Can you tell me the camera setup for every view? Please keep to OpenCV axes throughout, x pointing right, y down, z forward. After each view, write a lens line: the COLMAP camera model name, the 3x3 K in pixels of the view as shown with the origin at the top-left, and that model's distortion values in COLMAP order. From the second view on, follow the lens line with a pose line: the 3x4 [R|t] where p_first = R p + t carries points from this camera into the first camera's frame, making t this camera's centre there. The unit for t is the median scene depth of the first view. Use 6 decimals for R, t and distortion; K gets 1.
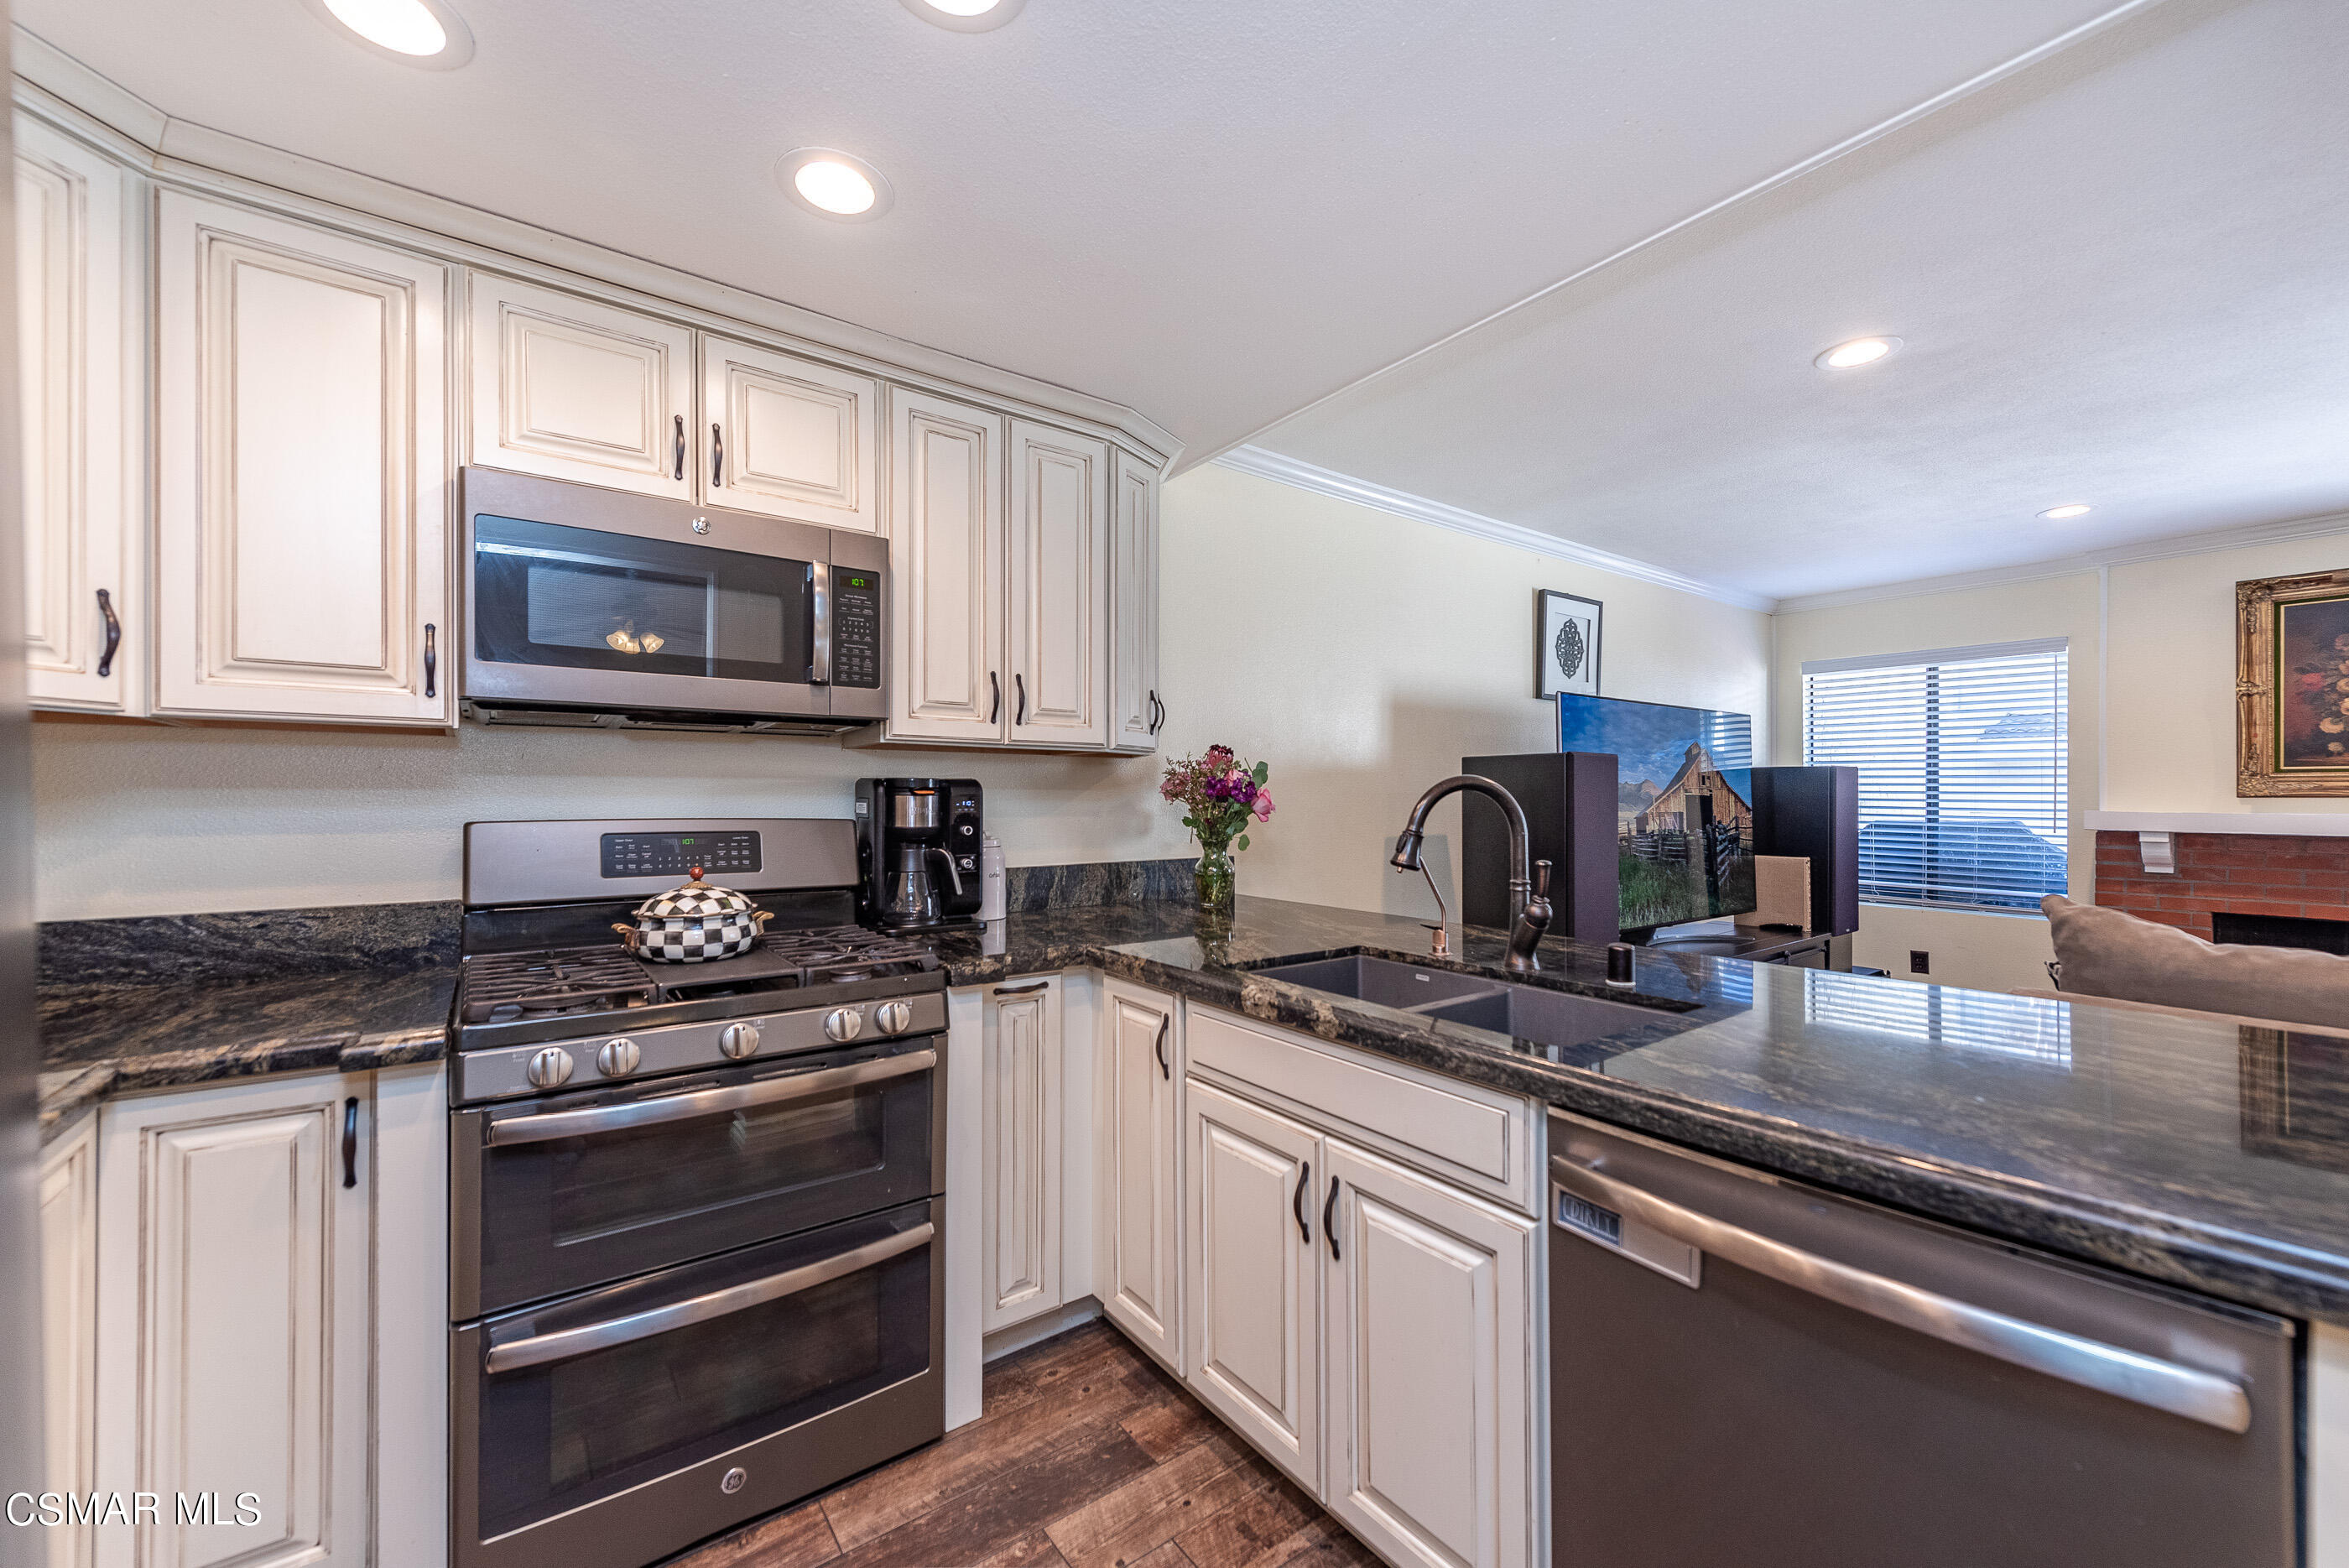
lens RADIAL K [[924.0, 0, 1182.6], [0, 924.0, 801.3], [0, 0, 1]] dist [0.013345, -0.005385]
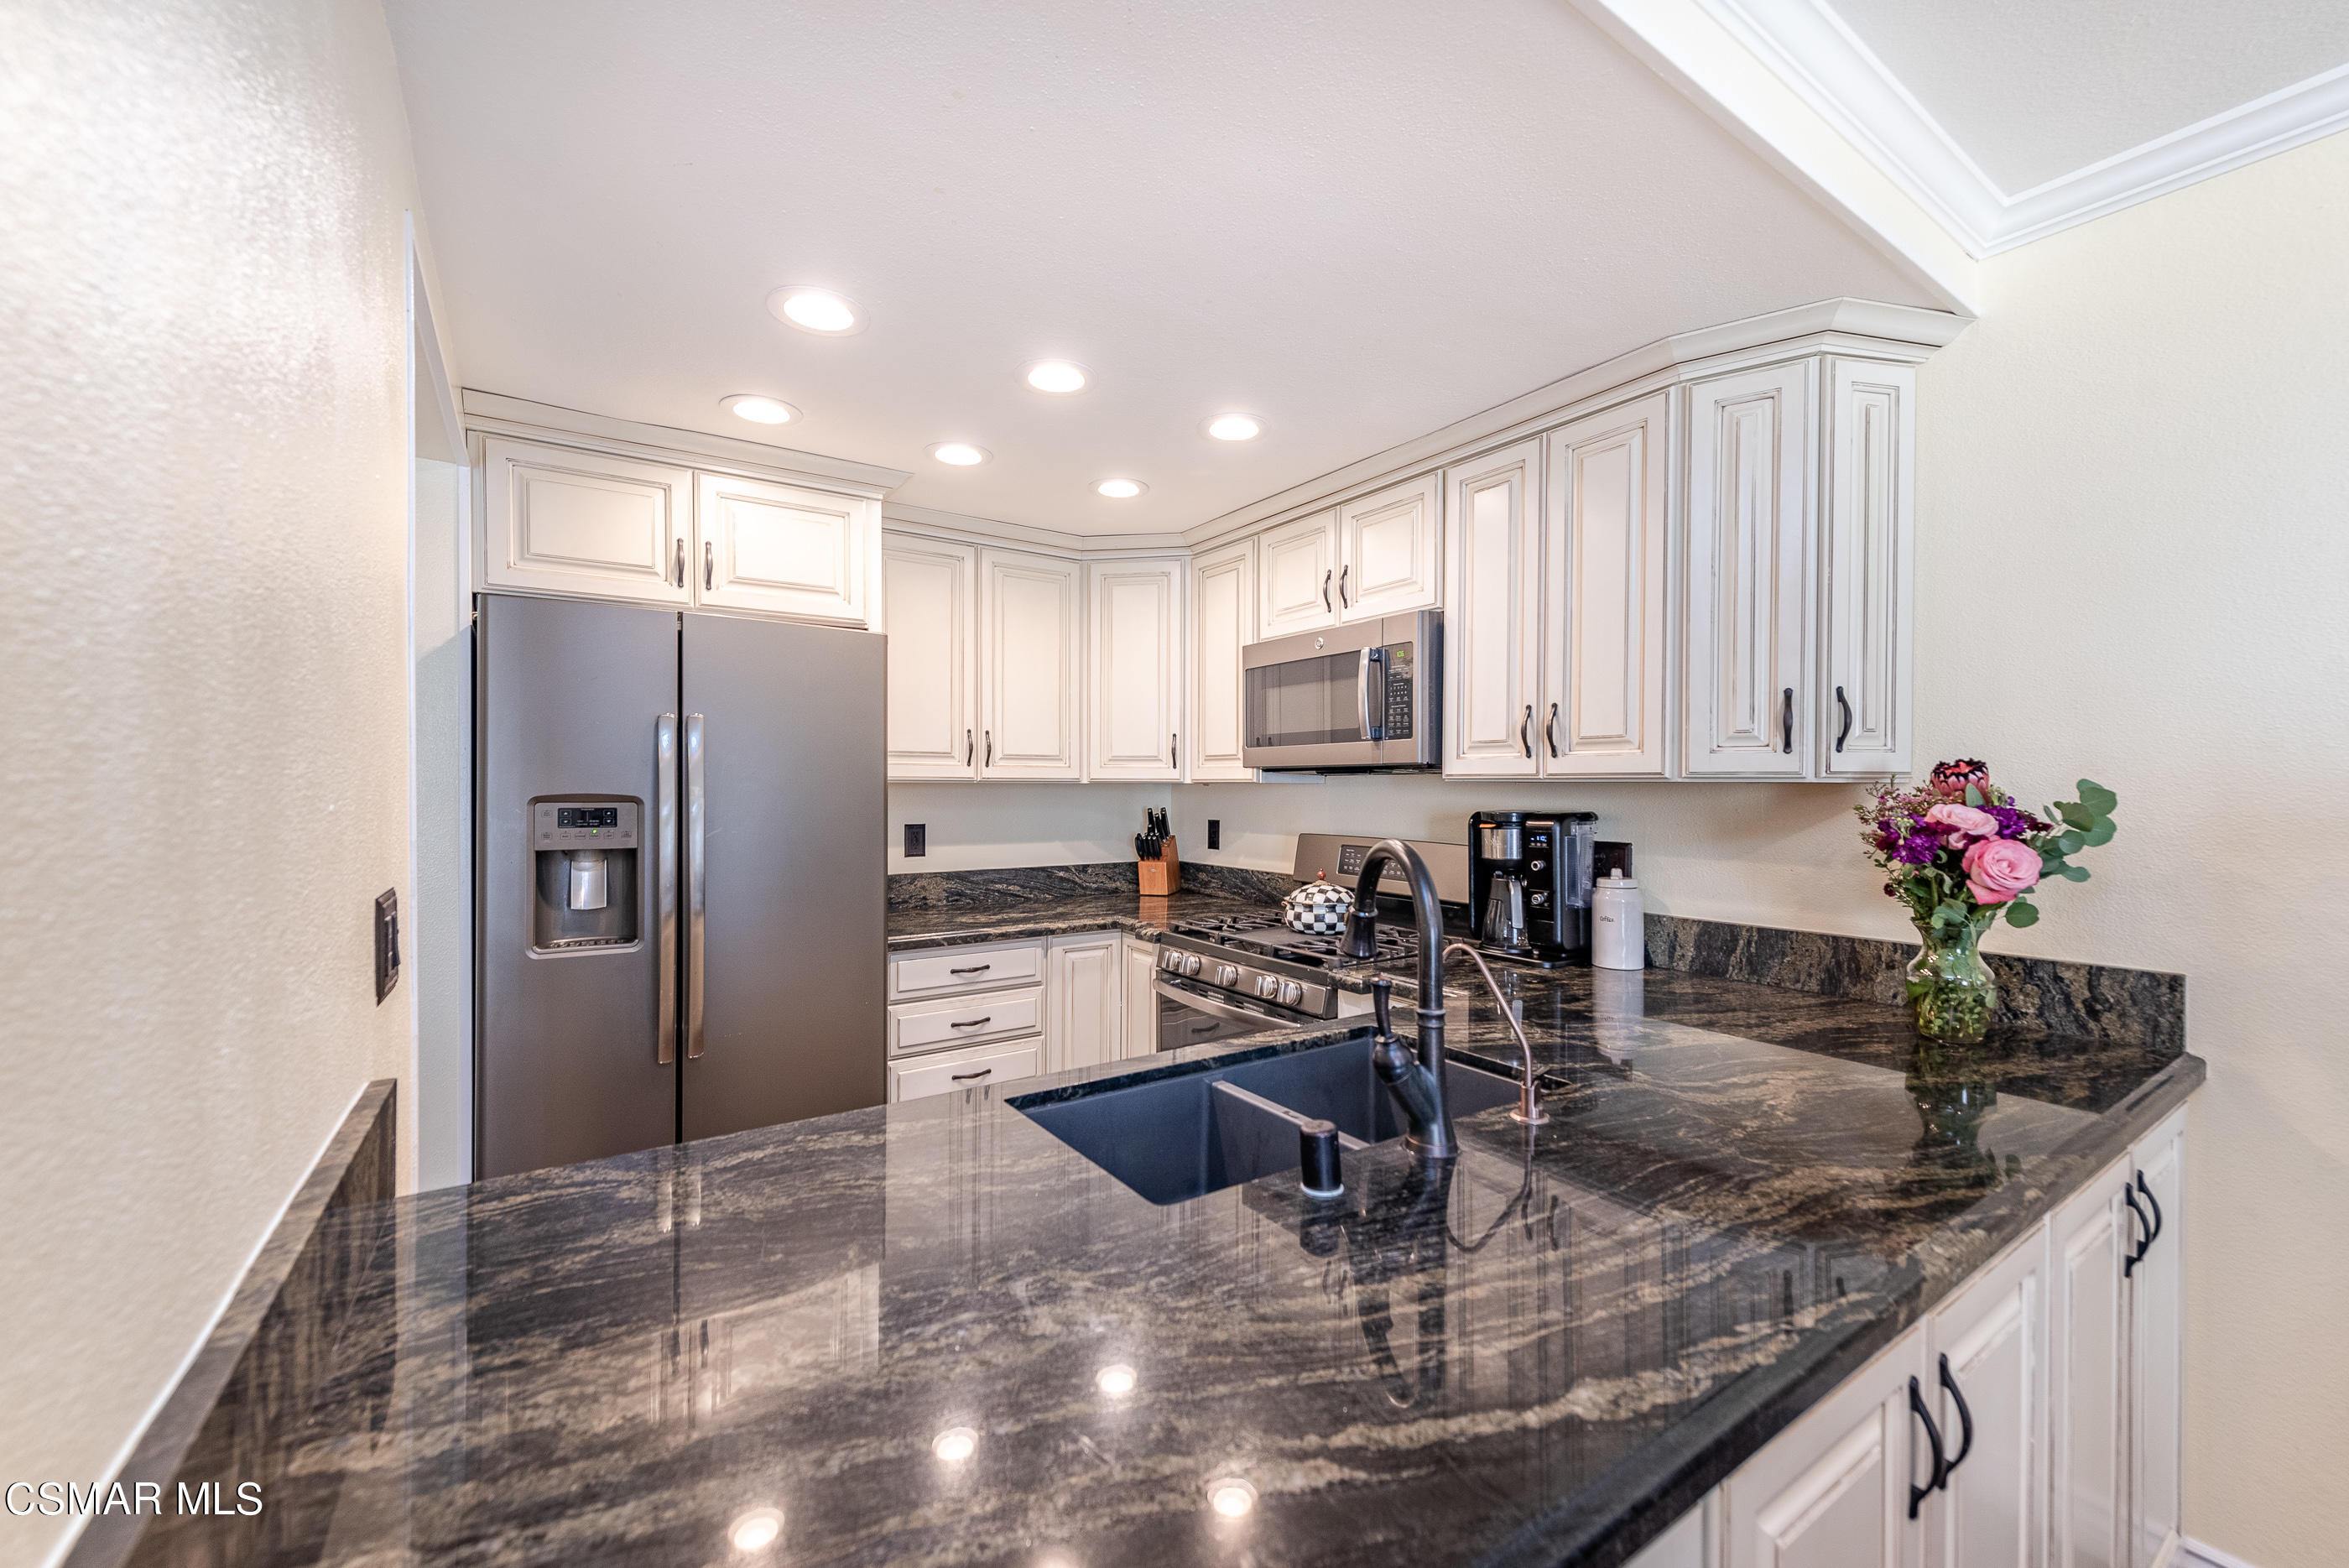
lens RADIAL K [[924.0, 0, 1172.7], [0, 924.0, 792.1], [0, 0, 1]] dist [0.013345, -0.005385]
pose [[-0.046754, 0.005903, -0.998889, 0.787277], [-0.006351, 0.999961, 0.006206, -0.051831], [0.998886, 0.006634, -0.046715, 0.668373]]
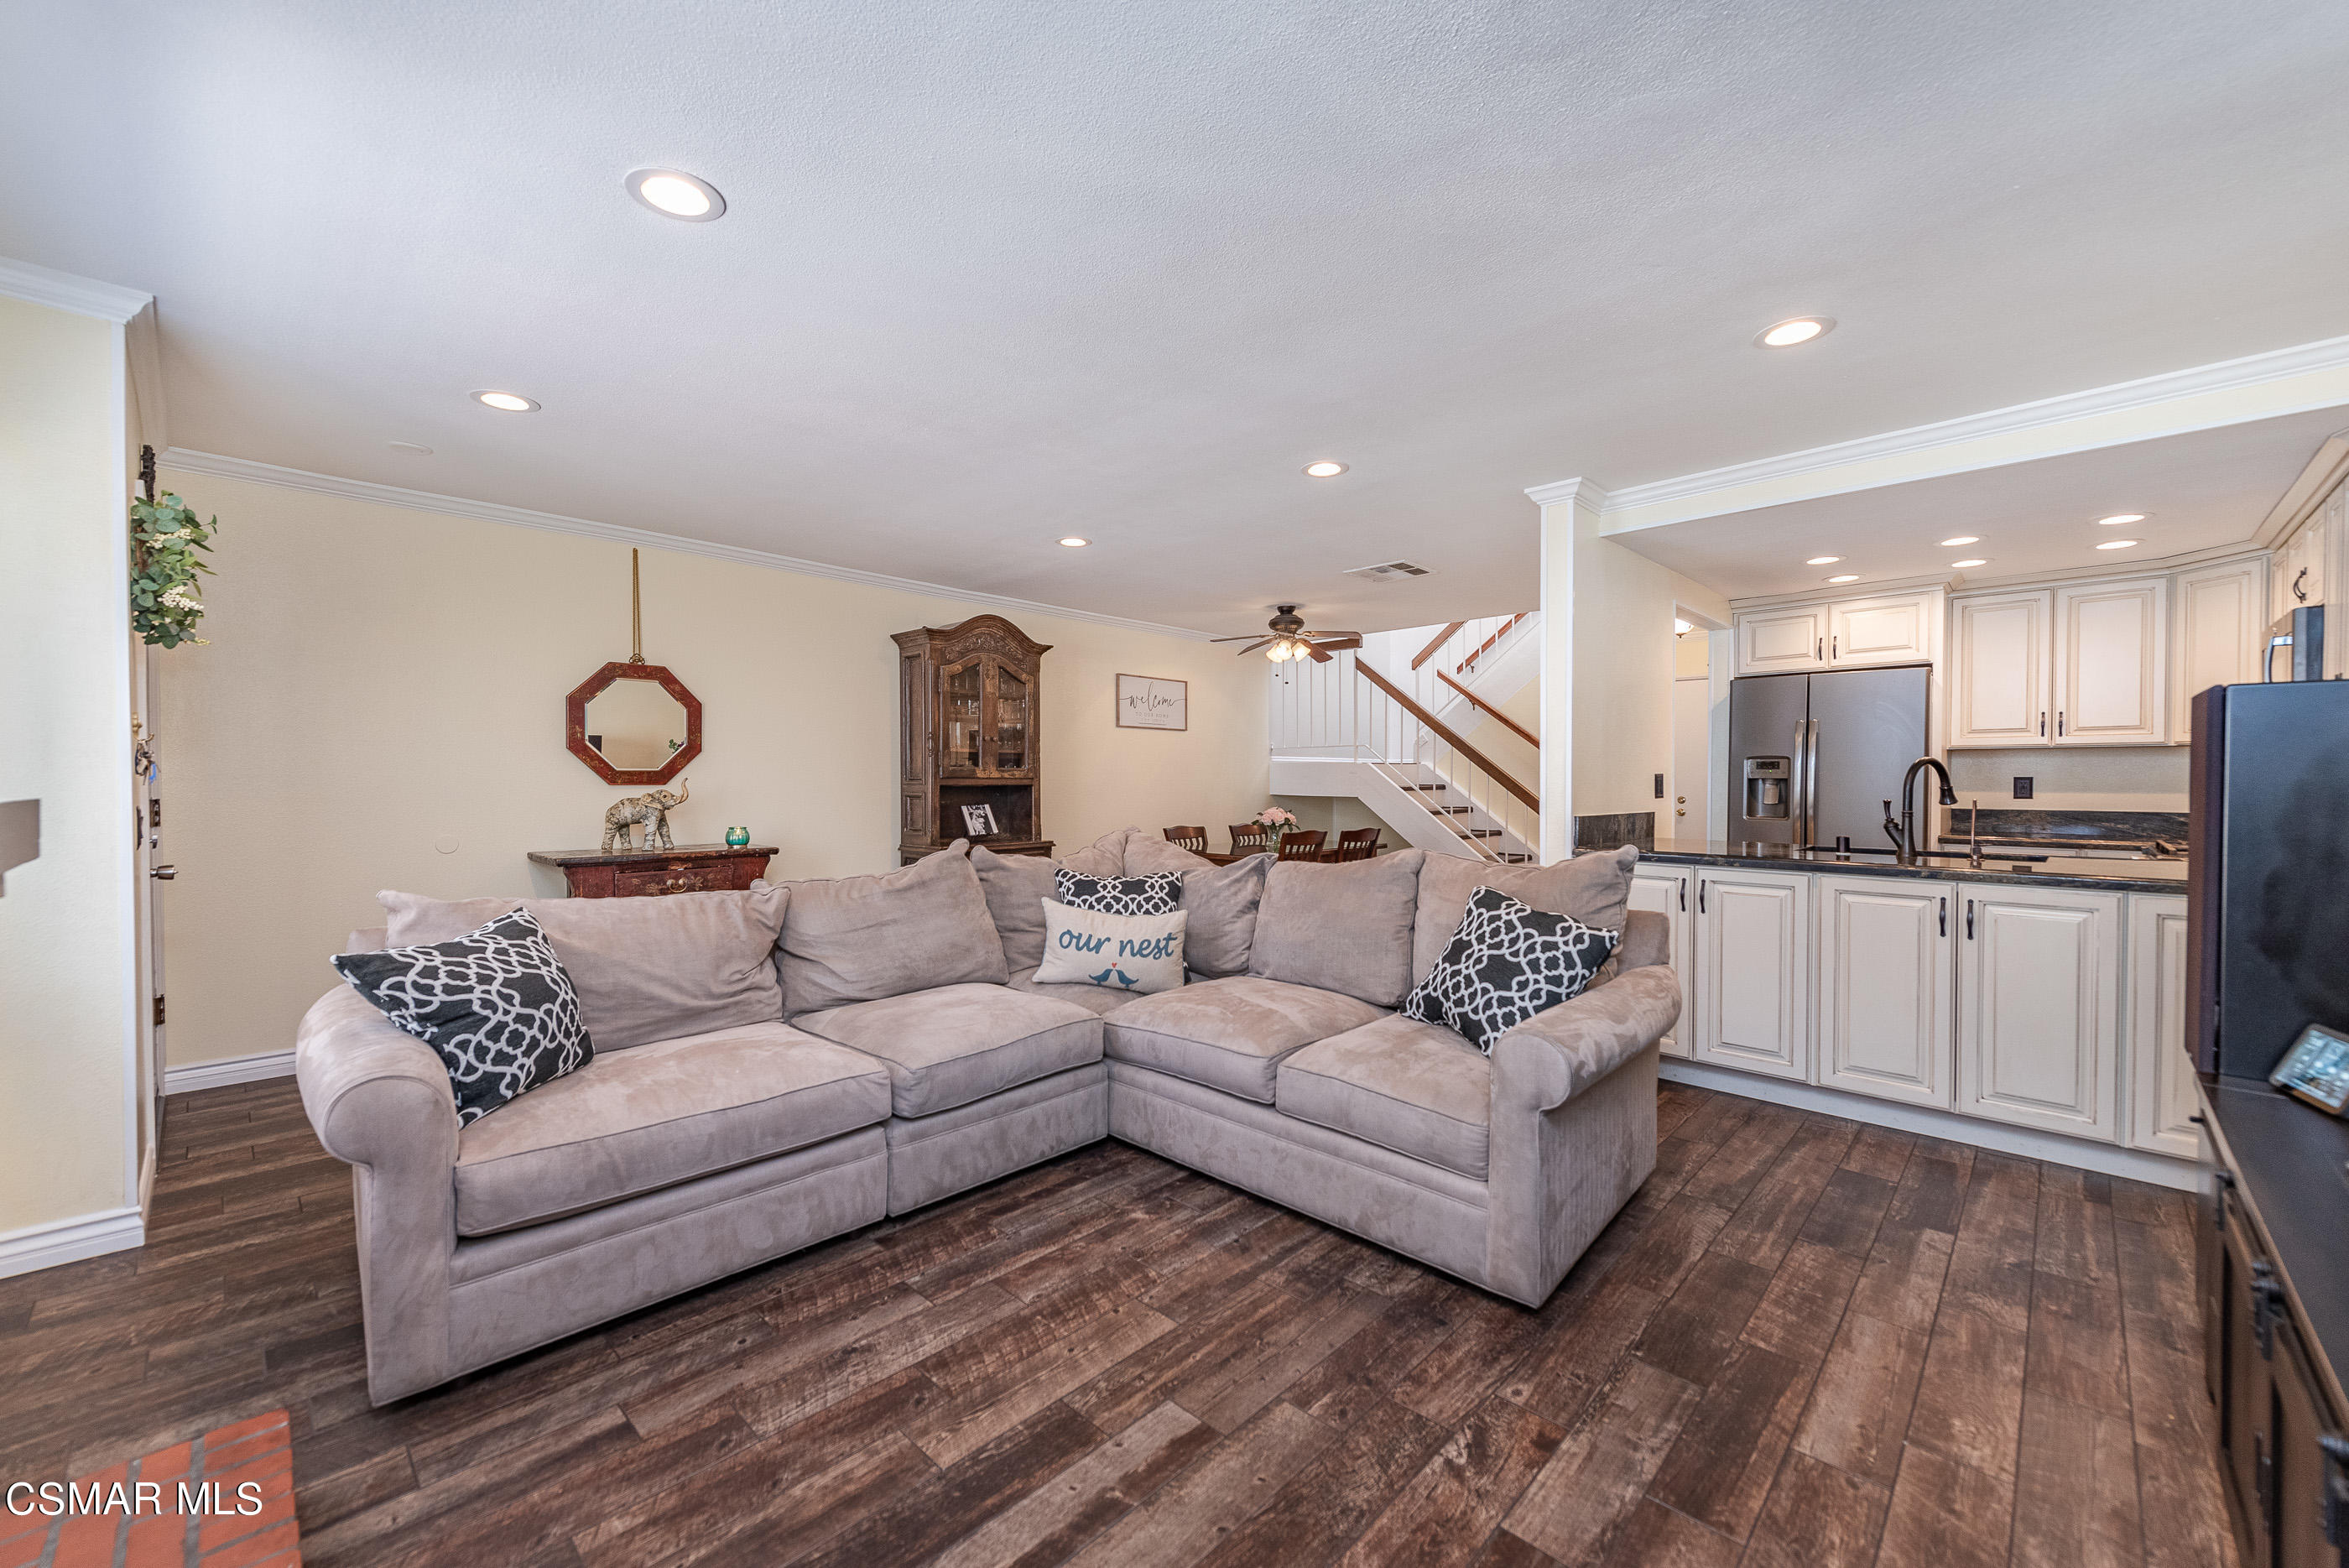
lens RADIAL K [[924.0, 0, 1179.7], [0, 924.0, 784.9], [0, 0, 1]] dist [0.013345, -0.005385]
pose [[-0.986279, 0.000449, -0.165087, 1.695325], [-0.001379, 0.999939, 0.010959, 0.009425], [0.165081, 0.011036, -0.986218, 2.068991]]
